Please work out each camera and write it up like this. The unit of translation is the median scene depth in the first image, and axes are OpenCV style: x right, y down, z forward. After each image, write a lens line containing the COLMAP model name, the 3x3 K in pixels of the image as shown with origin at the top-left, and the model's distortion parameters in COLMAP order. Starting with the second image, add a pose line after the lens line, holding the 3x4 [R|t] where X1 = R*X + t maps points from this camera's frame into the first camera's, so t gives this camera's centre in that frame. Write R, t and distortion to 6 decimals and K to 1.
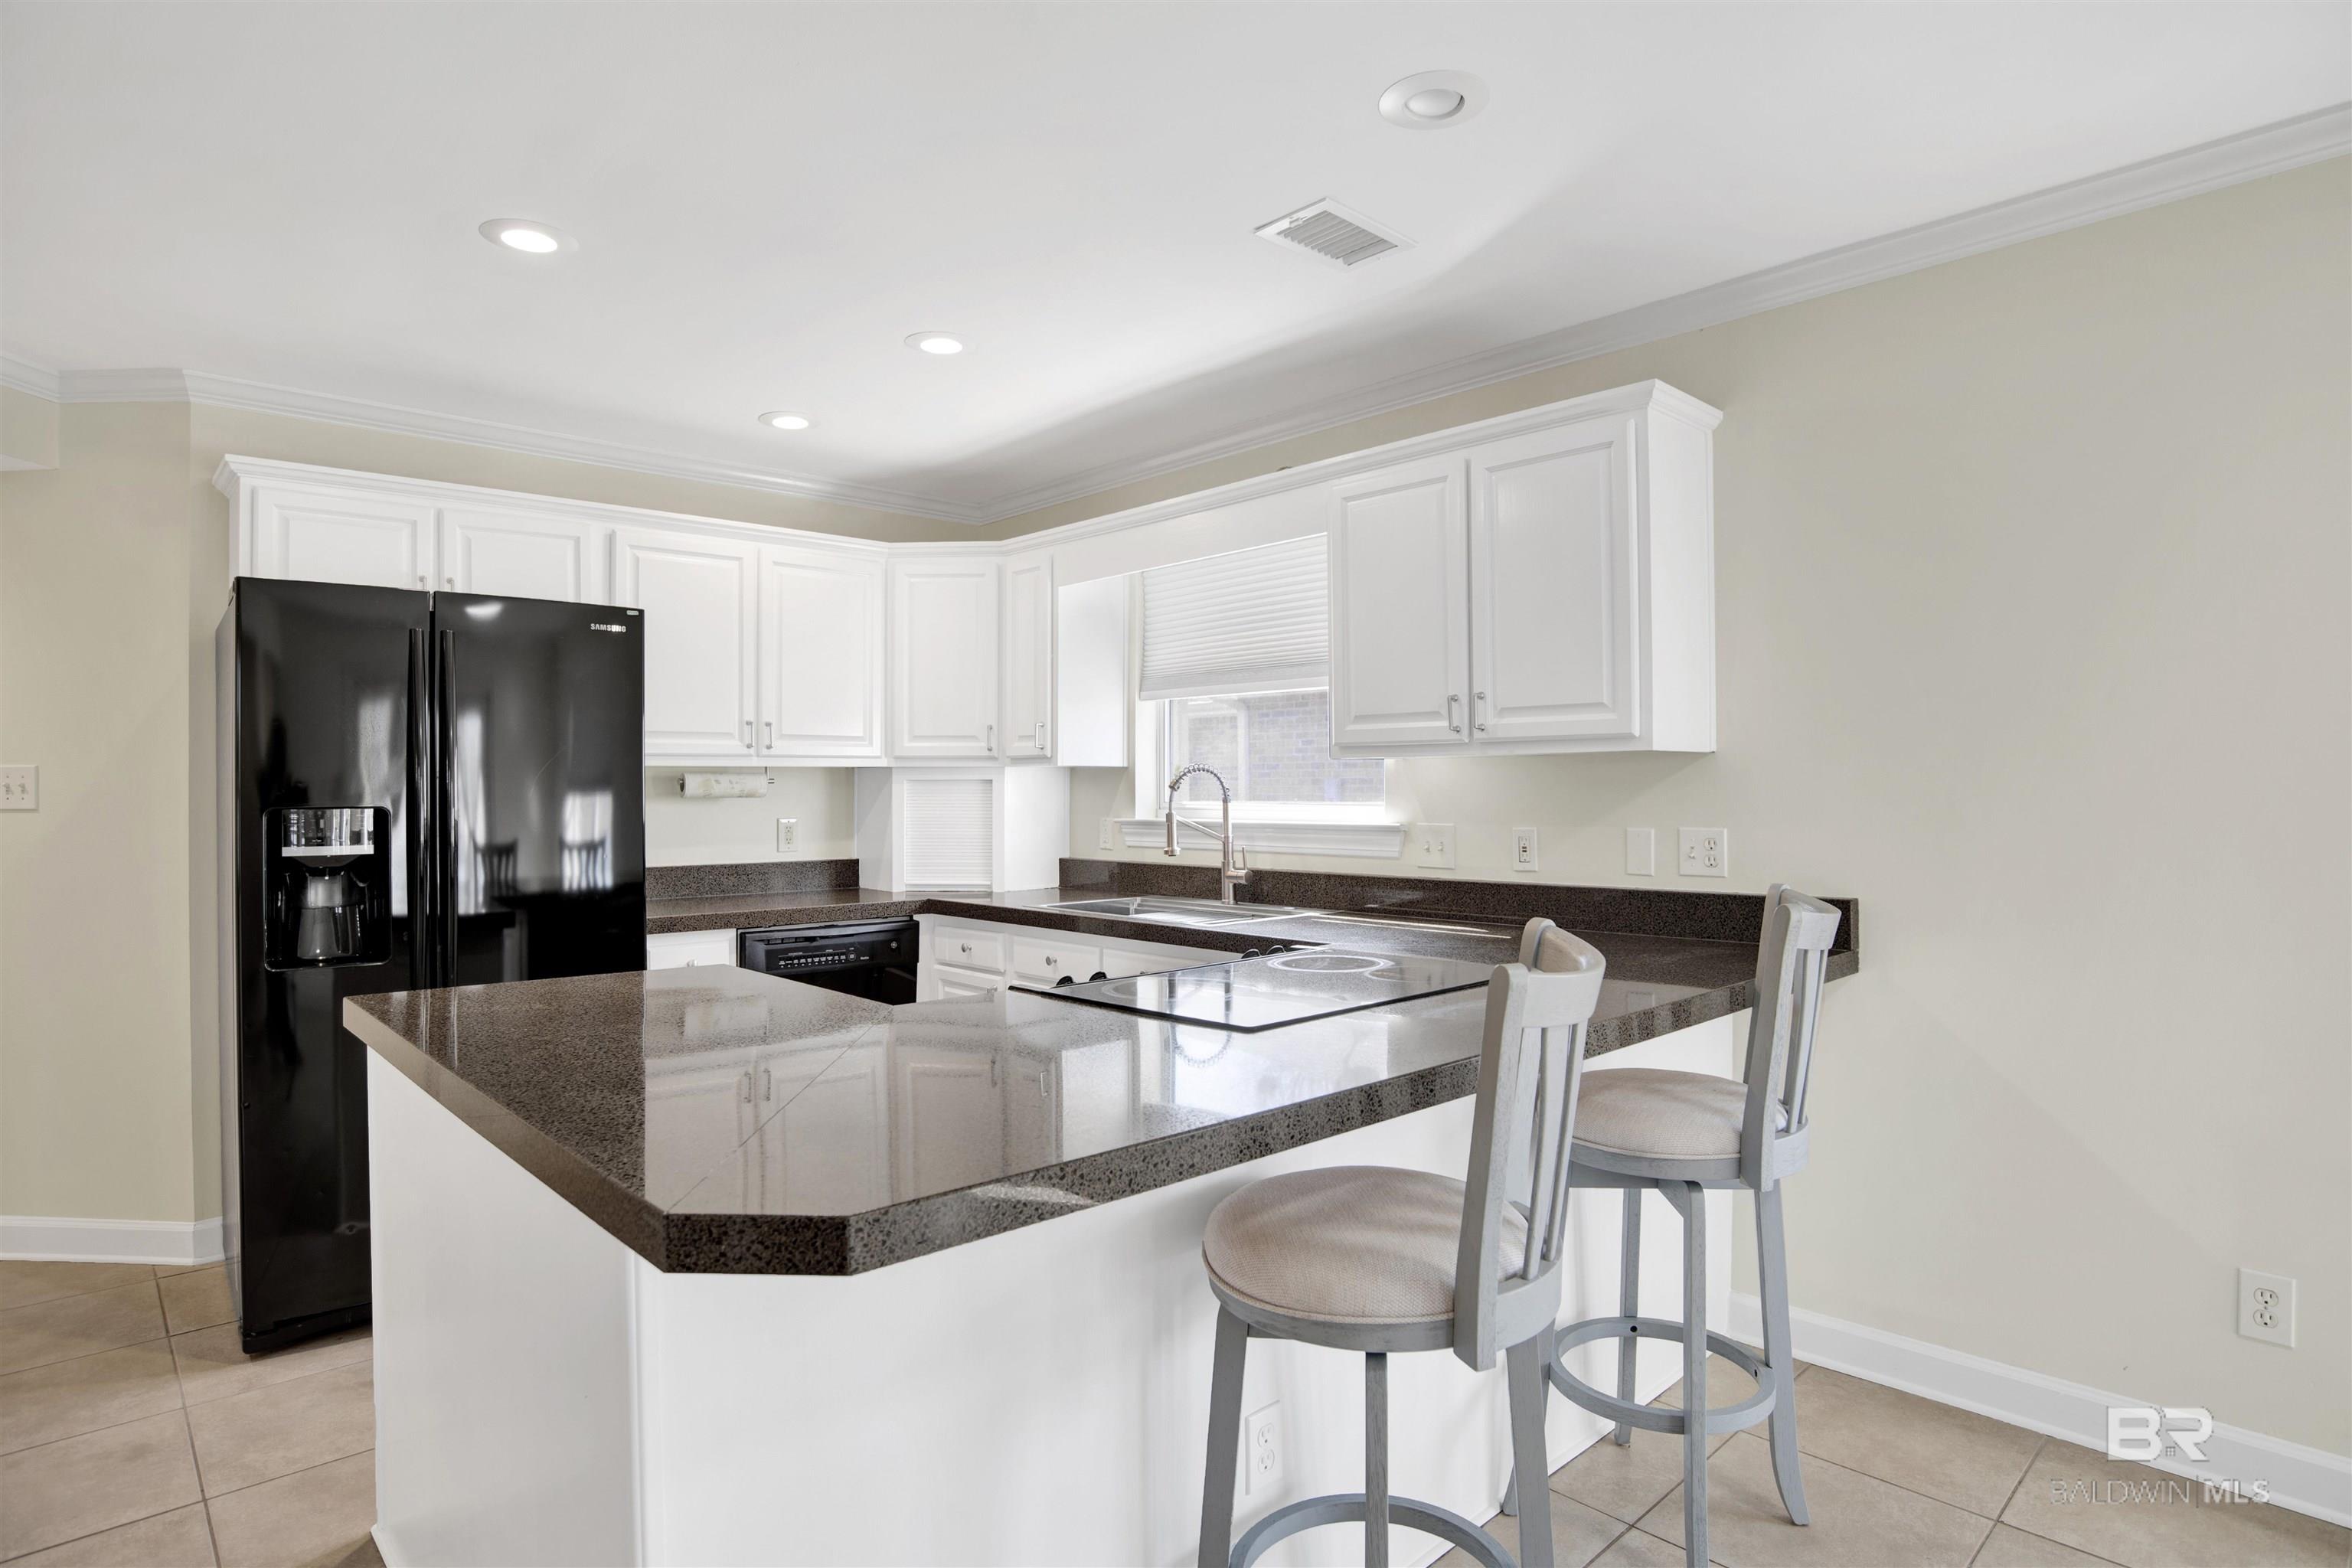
lens RADIAL K [[1223.2, 0, 1215.4], [0, 1223.2, 778.9], [0, 0, 1]] dist [-0.067888, -0.000517]
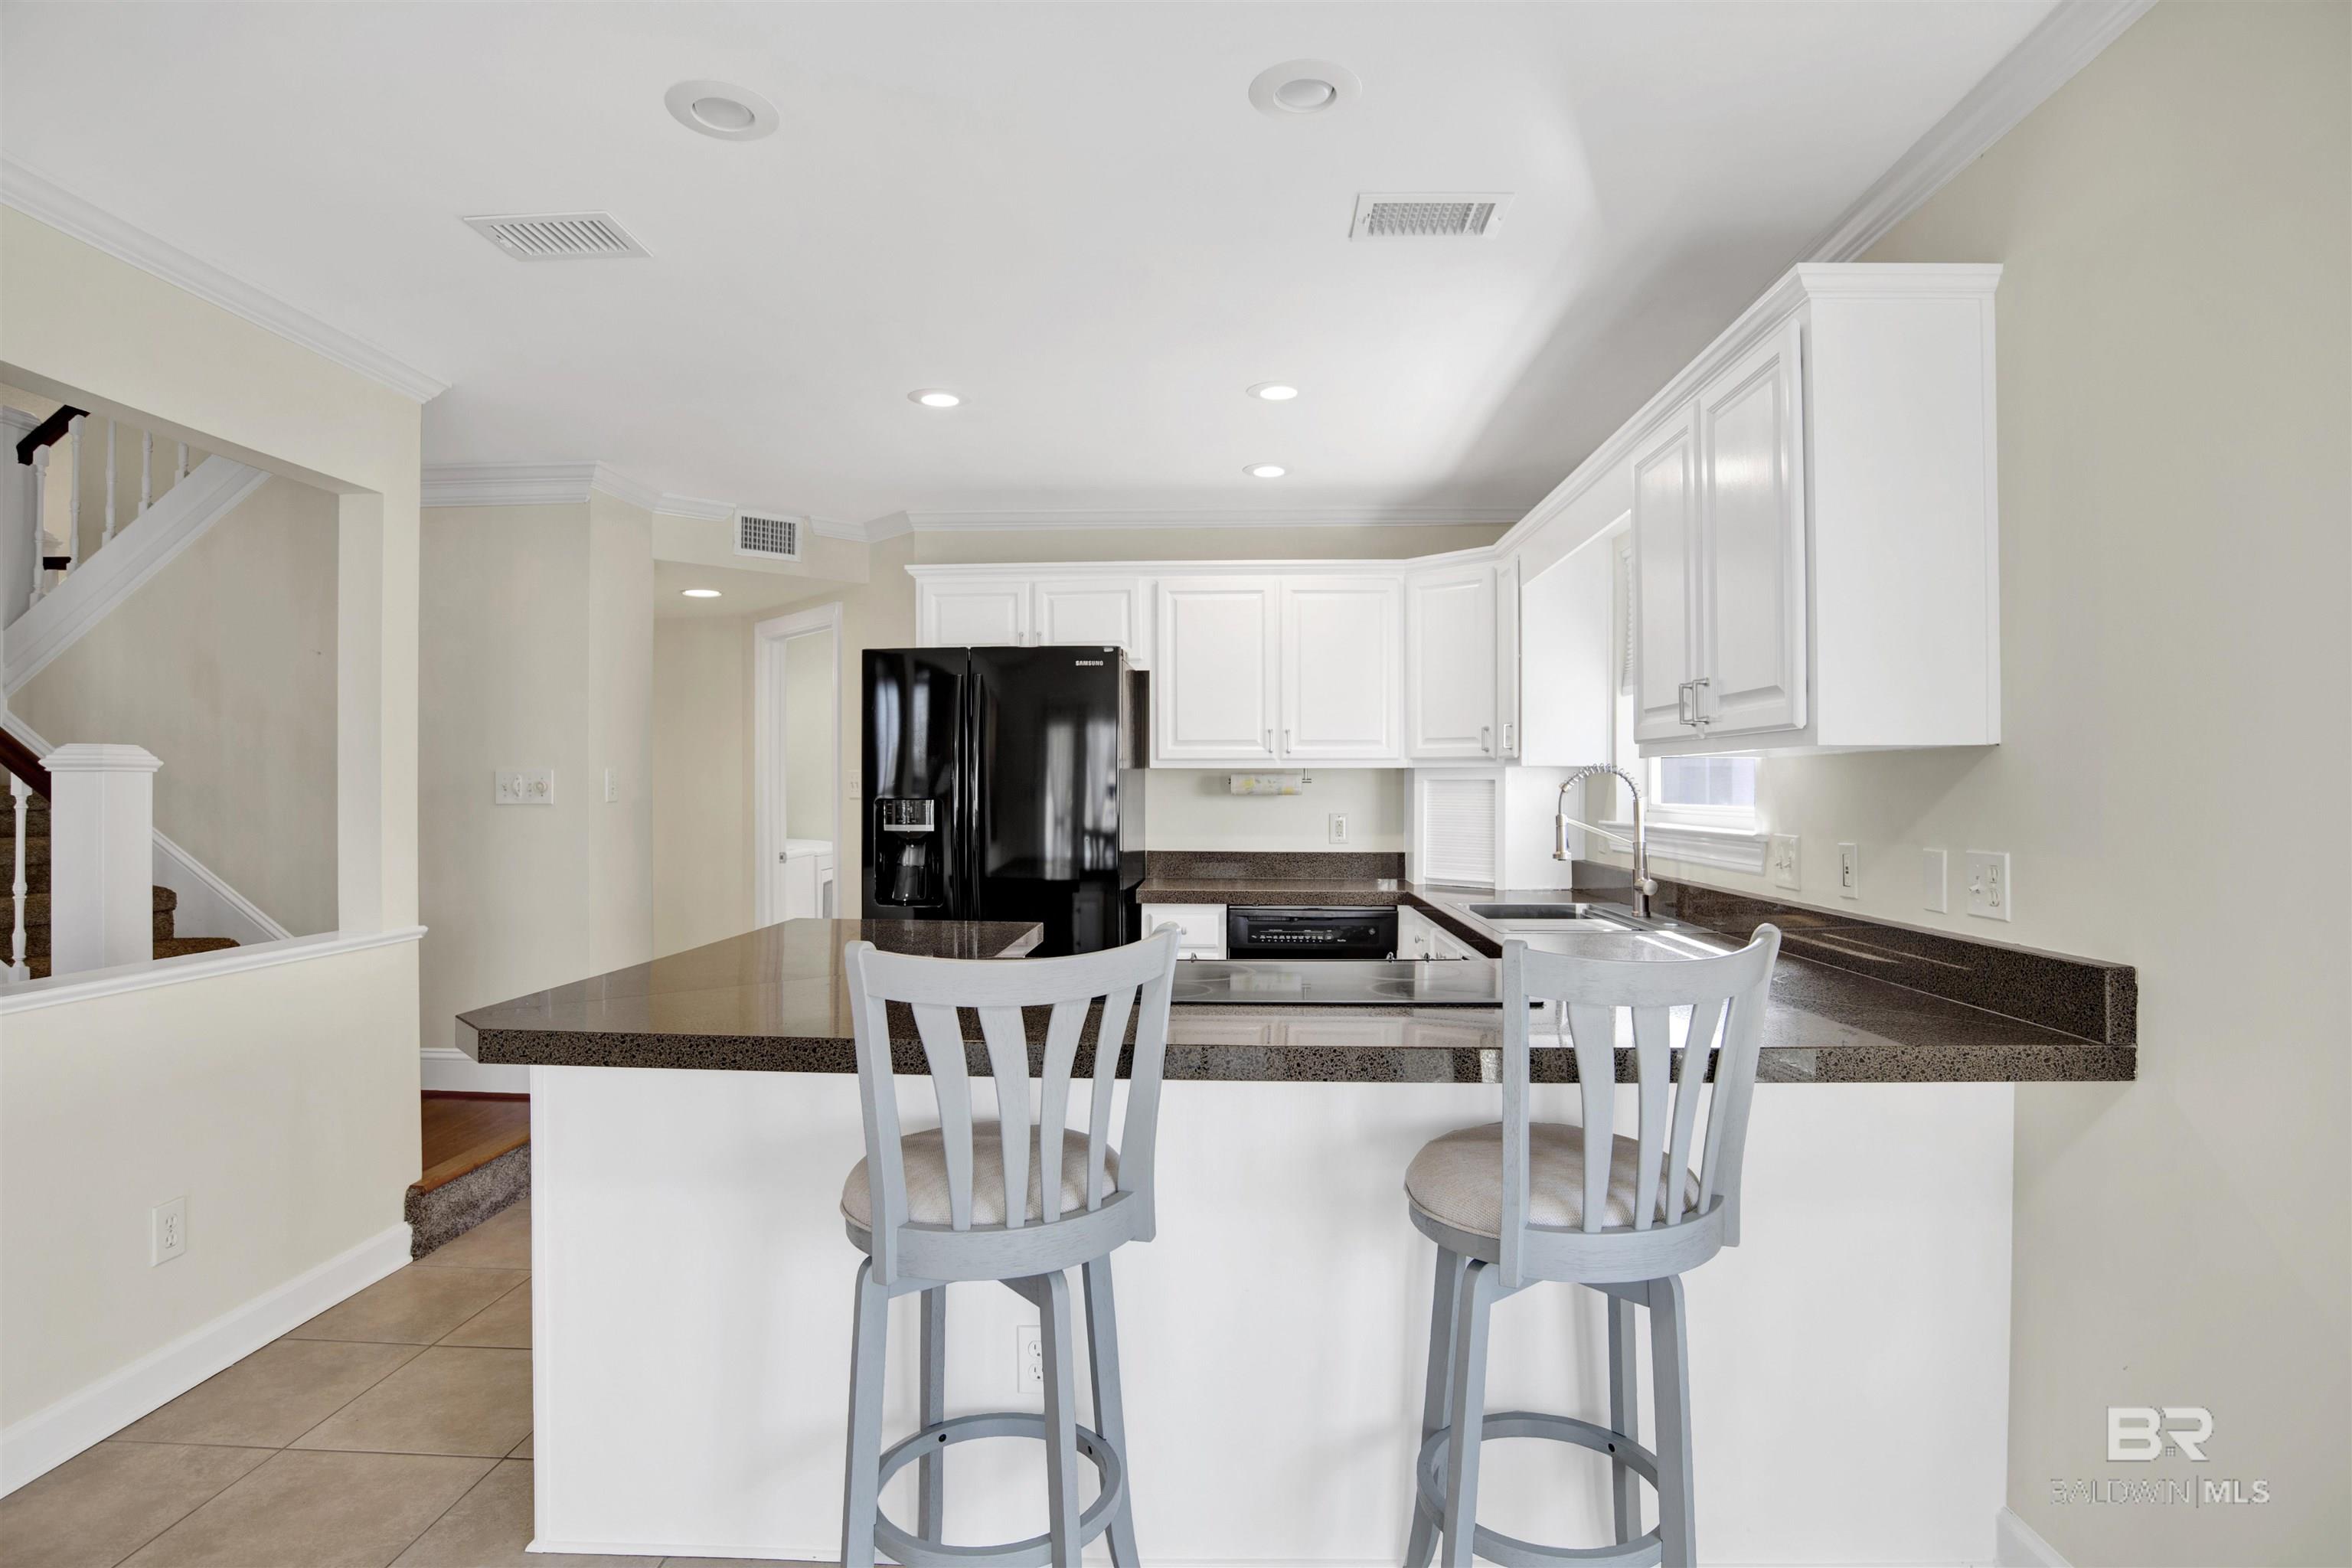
lens RADIAL K [[1223.2, 0, 1215.4], [0, 1223.2, 778.9], [0, 0, 1]] dist [-0.067888, -0.000517]
pose [[0.708722, 0.001020, -0.705488, 0.420775], [0.000210, 0.999999, 0.001657, -0.002002], [0.705488, -0.001322, 0.708720, 0.128600]]
